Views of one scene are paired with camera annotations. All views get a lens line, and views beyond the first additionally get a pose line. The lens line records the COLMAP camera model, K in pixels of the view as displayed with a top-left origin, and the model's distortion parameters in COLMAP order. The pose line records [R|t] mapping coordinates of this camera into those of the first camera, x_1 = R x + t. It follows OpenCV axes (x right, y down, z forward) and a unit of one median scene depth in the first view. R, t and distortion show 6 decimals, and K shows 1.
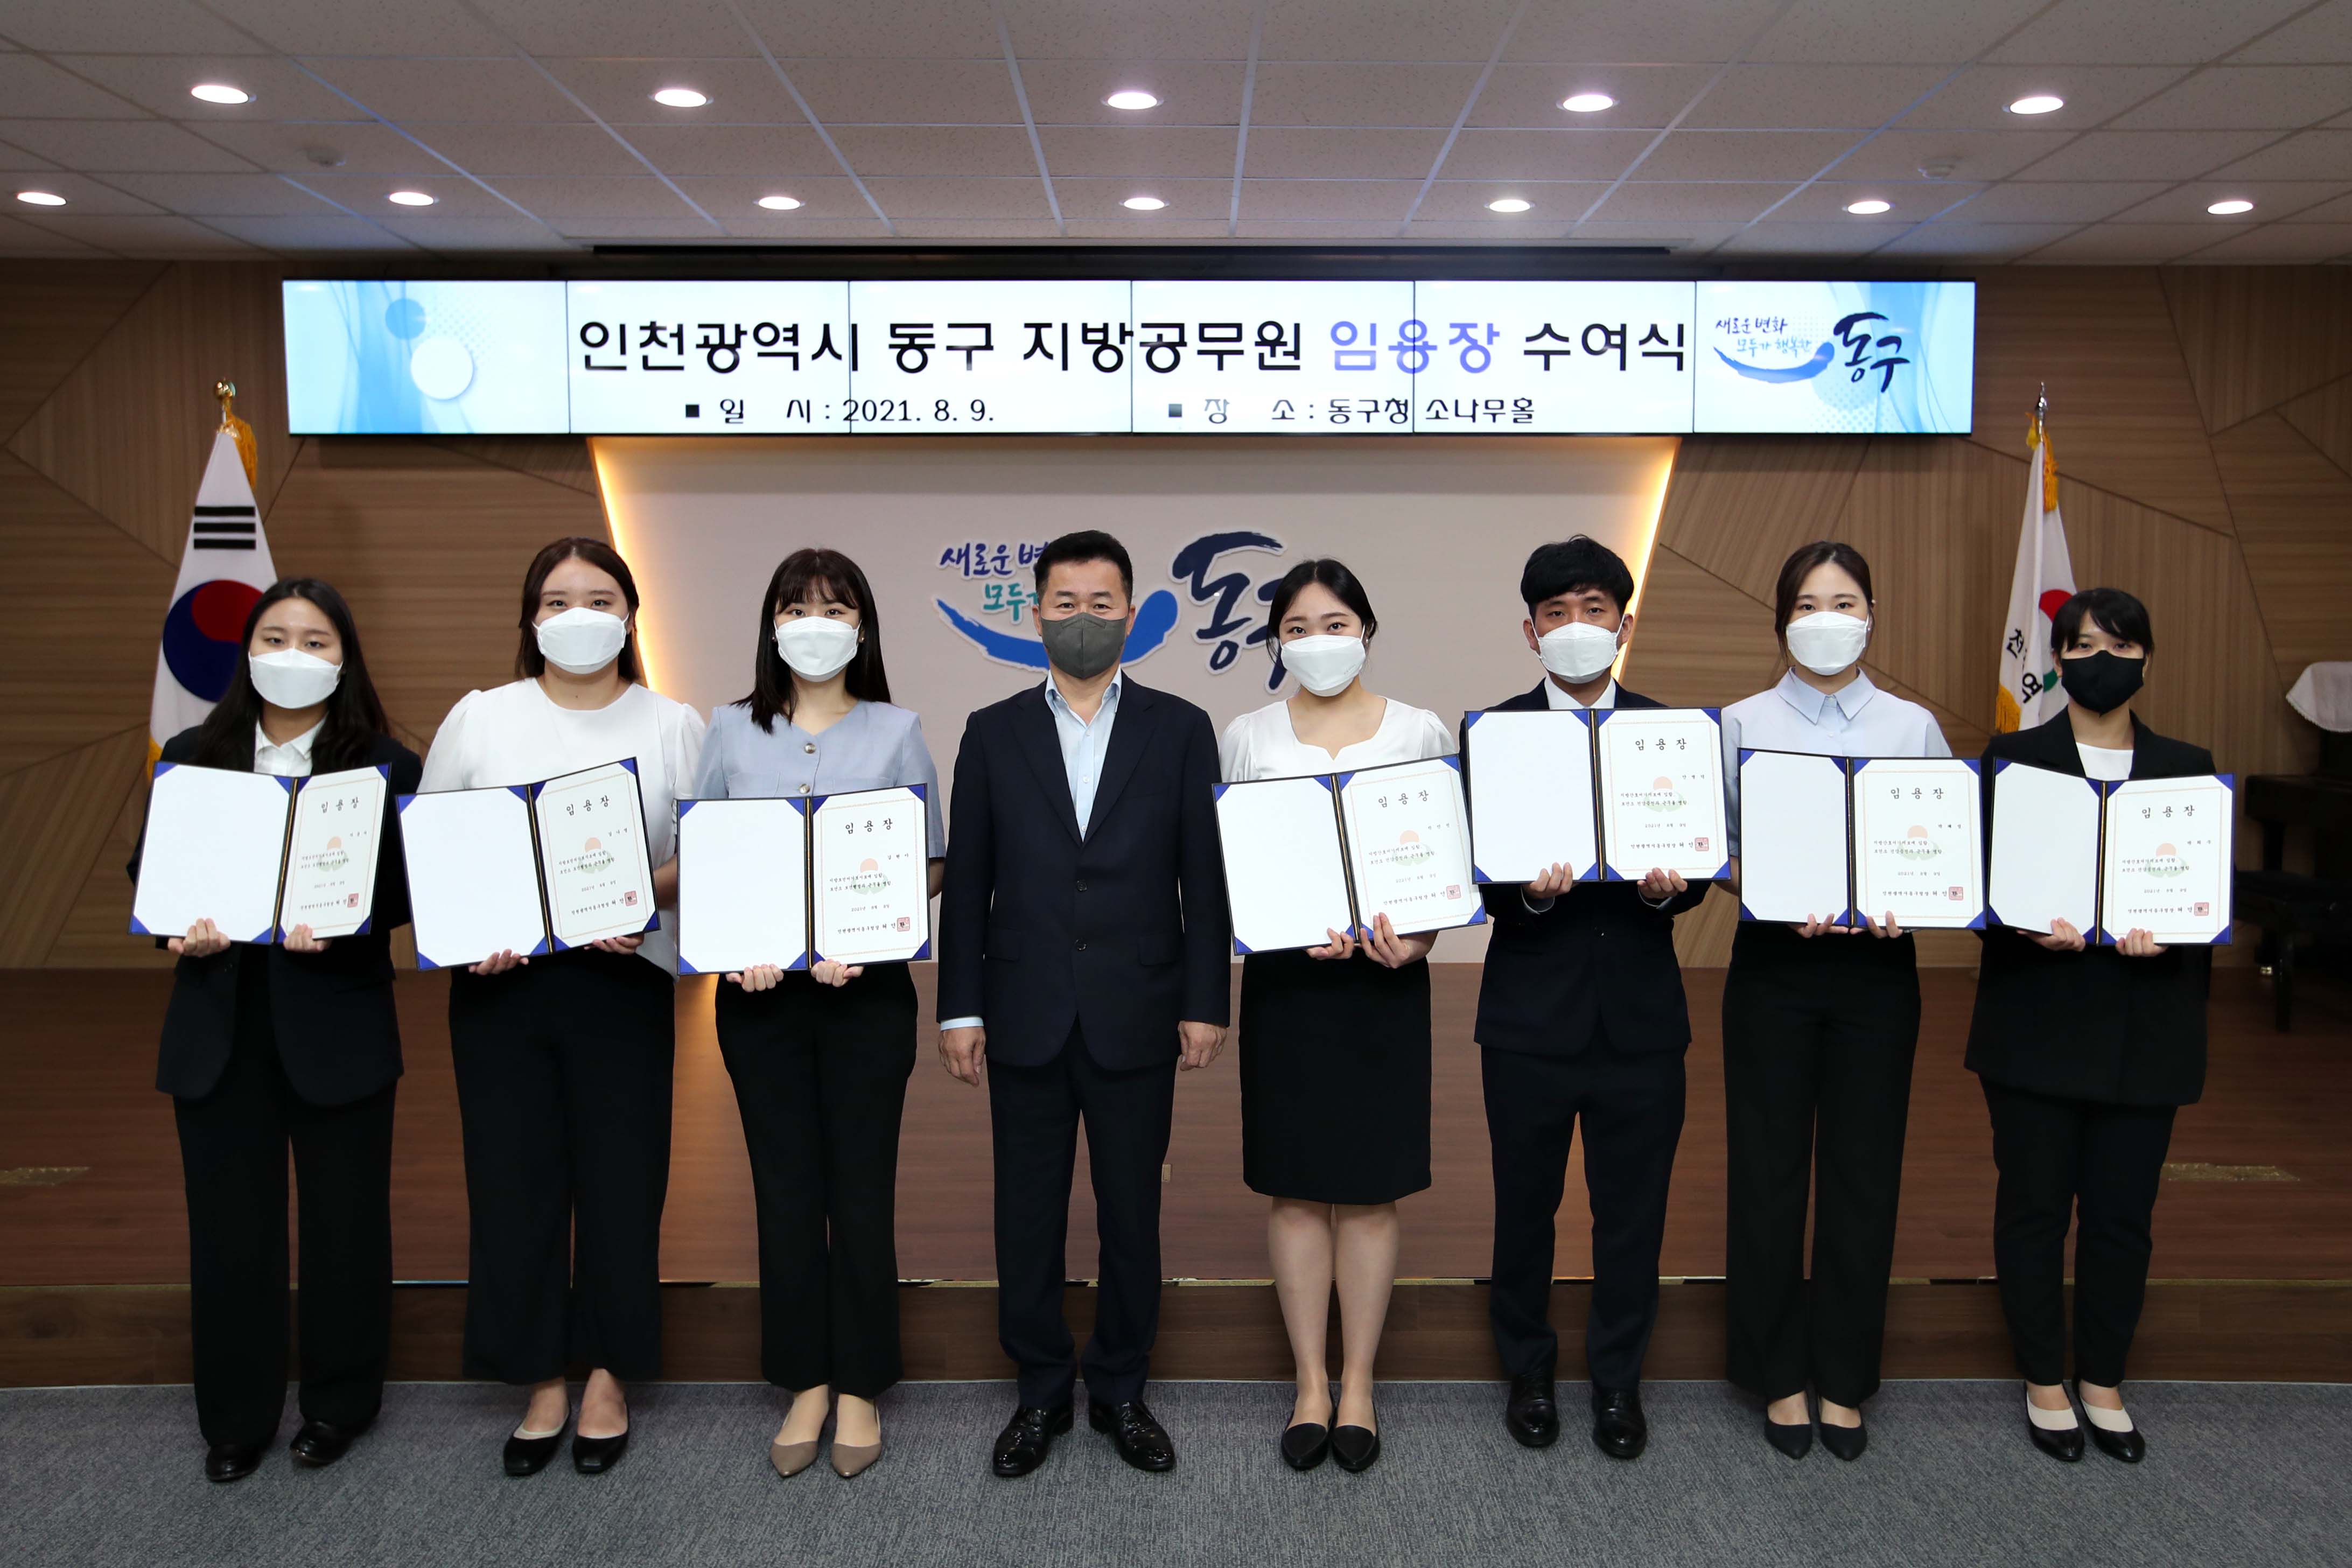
lens RADIAL K [[1885.9, 0, 1176.0], [0, 1885.9, 784.0], [0, 0, 1]] dist [-0.027648, 0.002469]
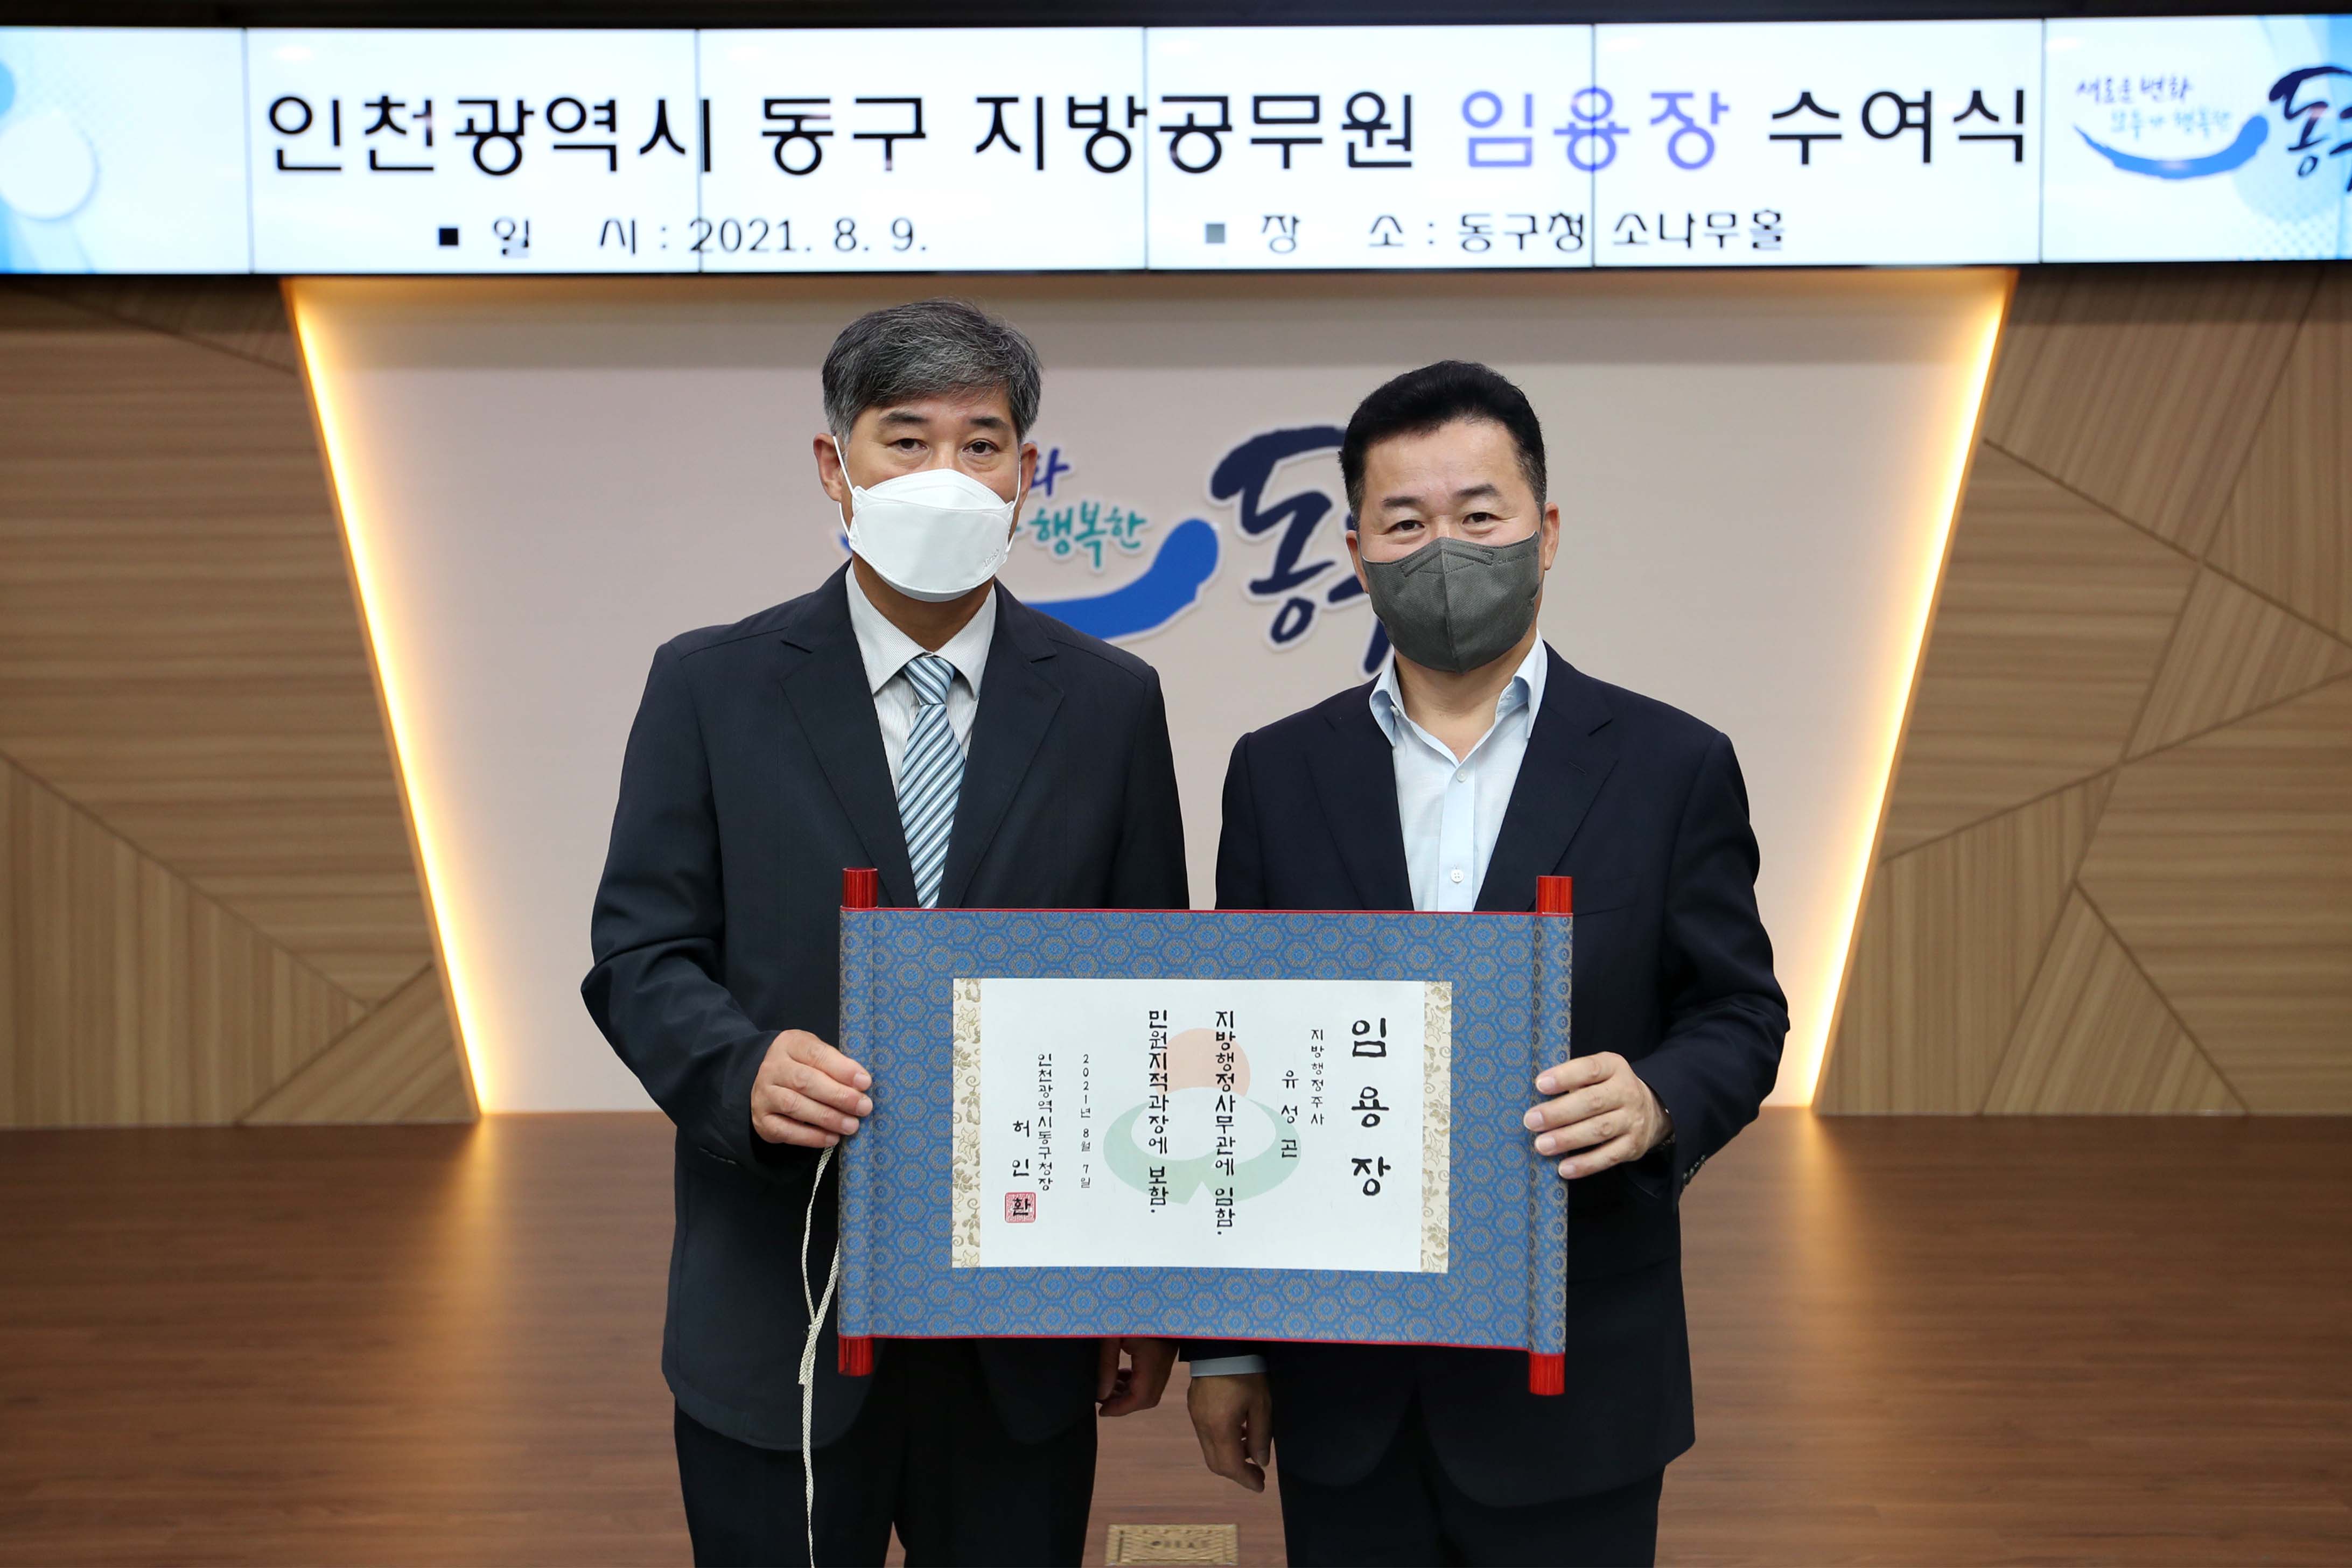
lens RADIAL K [[2430.8, 0, 1188.1], [0, 2430.8, 678.4], [0, 0, 1]] dist [0.009433, 0.036540]
pose [[0.999986, -0.005228, -0.001141, -0.009394], [0.005170, 0.998930, -0.045959, -0.011911], [0.001380, 0.045952, 0.998943, 0.193676]]
